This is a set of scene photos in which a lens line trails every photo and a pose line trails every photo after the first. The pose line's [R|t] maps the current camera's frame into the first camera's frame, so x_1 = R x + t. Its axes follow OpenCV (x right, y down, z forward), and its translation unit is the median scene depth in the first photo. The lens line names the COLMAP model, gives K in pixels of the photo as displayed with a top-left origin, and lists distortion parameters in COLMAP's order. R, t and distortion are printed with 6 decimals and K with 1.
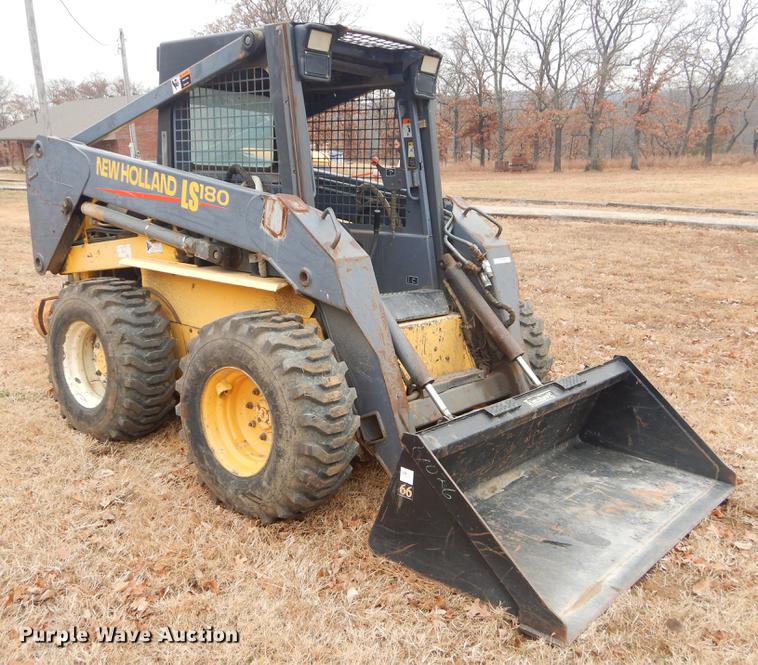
lens RADIAL K [[769.5, 0, 354.1], [0, 769.5, 326.2], [0, 0, 1]] dist [0.004635, 0.032173]
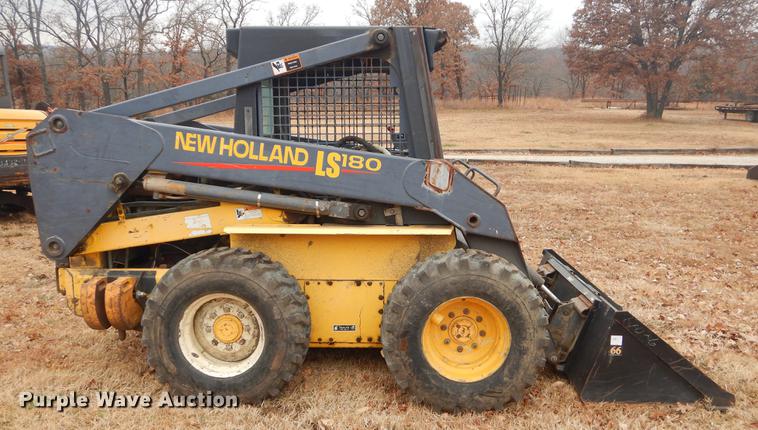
lens RADIAL K [[649.2, 0, 379.0], [0, 649.2, 215.0], [0, 0, 1]] dist [0.019565, 0.008280]
pose [[0.760674, -0.112568, 0.639299, -0.736780], [0.143910, 0.989586, 0.003015, -0.081762], [-0.632981, 0.089708, 0.768952, 0.200631]]
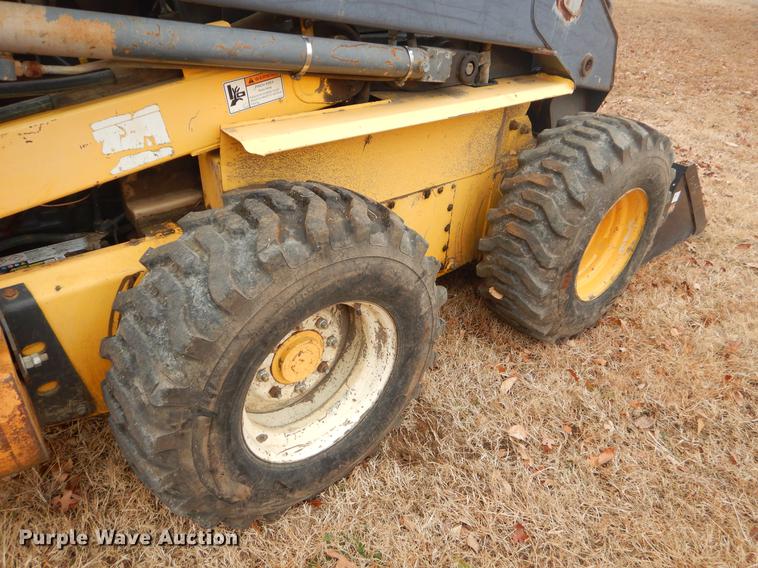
lens RADIAL K [[549.2, 0, 379.0], [0, 549.2, 284.0], [0, 0, 1]] dist [0.019063, -0.000122]
pose [[0.126016, -0.554070, 0.822877, -0.601496], [0.127040, 0.831673, 0.540538, -0.182469], [-0.983860, 0.036422, 0.175193, 0.925201]]
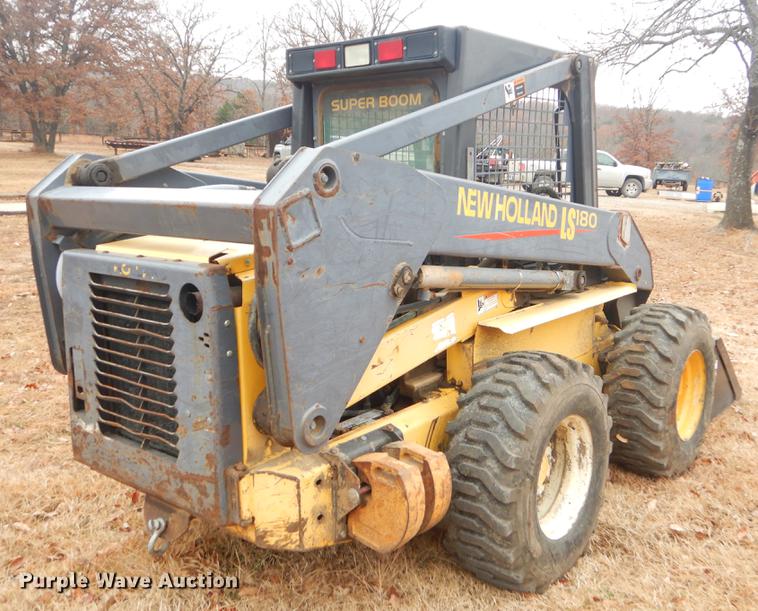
lens RADIAL K [[749.7, 0, 401.5], [0, 749.7, 283.8], [0, 0, 1]] dist [-0.000023, -0.012032]
pose [[-0.059340, -0.185610, 0.980830, -1.005765], [0.189923, 0.962515, 0.193634, -0.289788], [-0.980004, 0.197773, -0.021864, 1.150045]]
